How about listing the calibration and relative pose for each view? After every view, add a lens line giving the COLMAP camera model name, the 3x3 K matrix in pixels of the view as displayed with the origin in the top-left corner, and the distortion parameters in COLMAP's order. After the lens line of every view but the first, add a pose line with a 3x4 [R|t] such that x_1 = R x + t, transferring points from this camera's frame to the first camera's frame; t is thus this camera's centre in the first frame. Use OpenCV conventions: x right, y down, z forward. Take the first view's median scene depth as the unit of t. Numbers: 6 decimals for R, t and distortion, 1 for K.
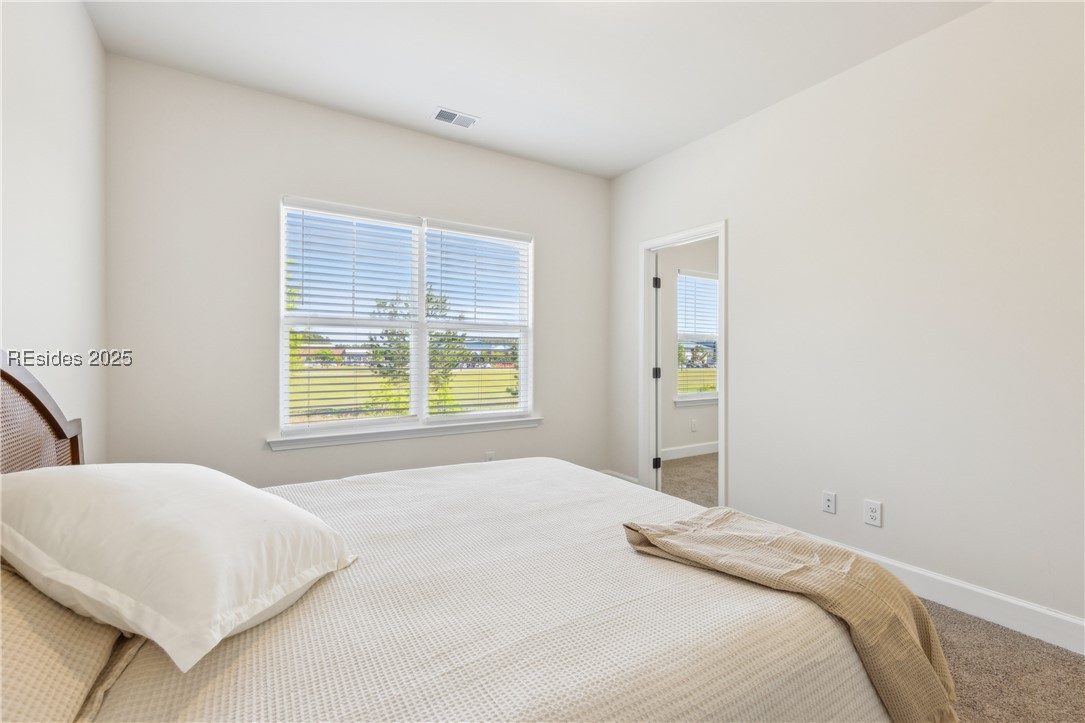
lens RADIAL K [[481.8, 0, 548.2], [0, 481.8, 359.4], [0, 0, 1]] dist [0.002443, 0.000041]
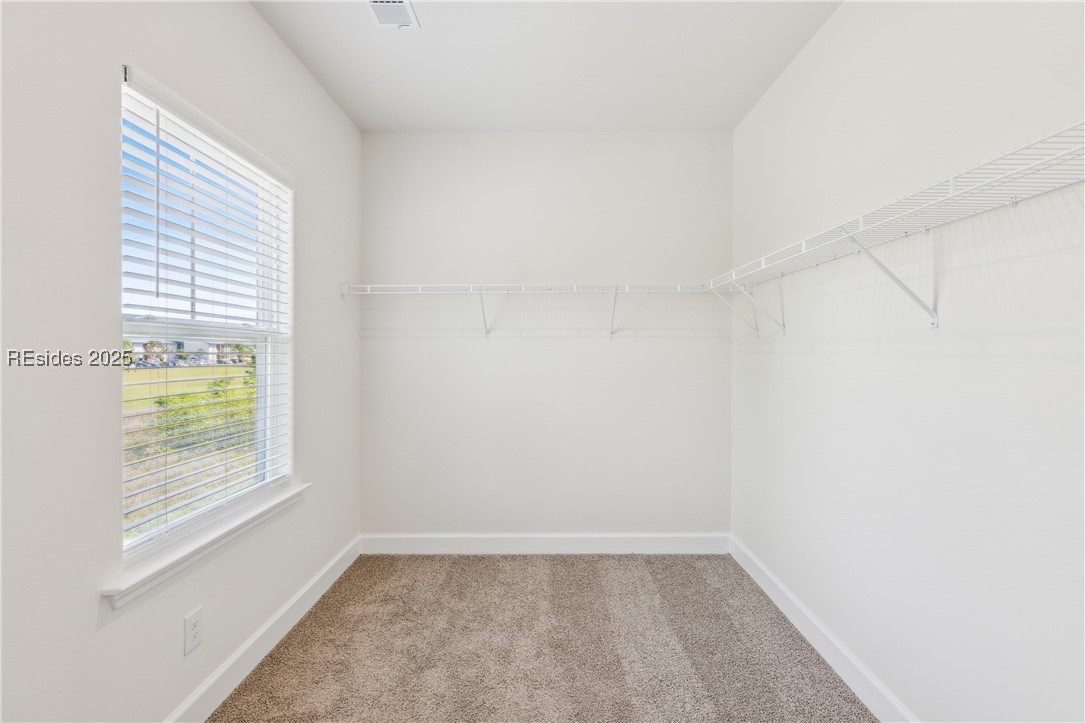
lens RADIAL K [[440.1, 0, 545.3], [0, 440.1, 352.0], [0, 0, 1]] dist [0.002883, 0.000027]
pose [[0.515633, 0.000570, 0.856809, 0.204329], [0.005441, 0.999977, -0.003940, -0.032906], [-0.856792, 0.006694, 0.515618, 0.762639]]
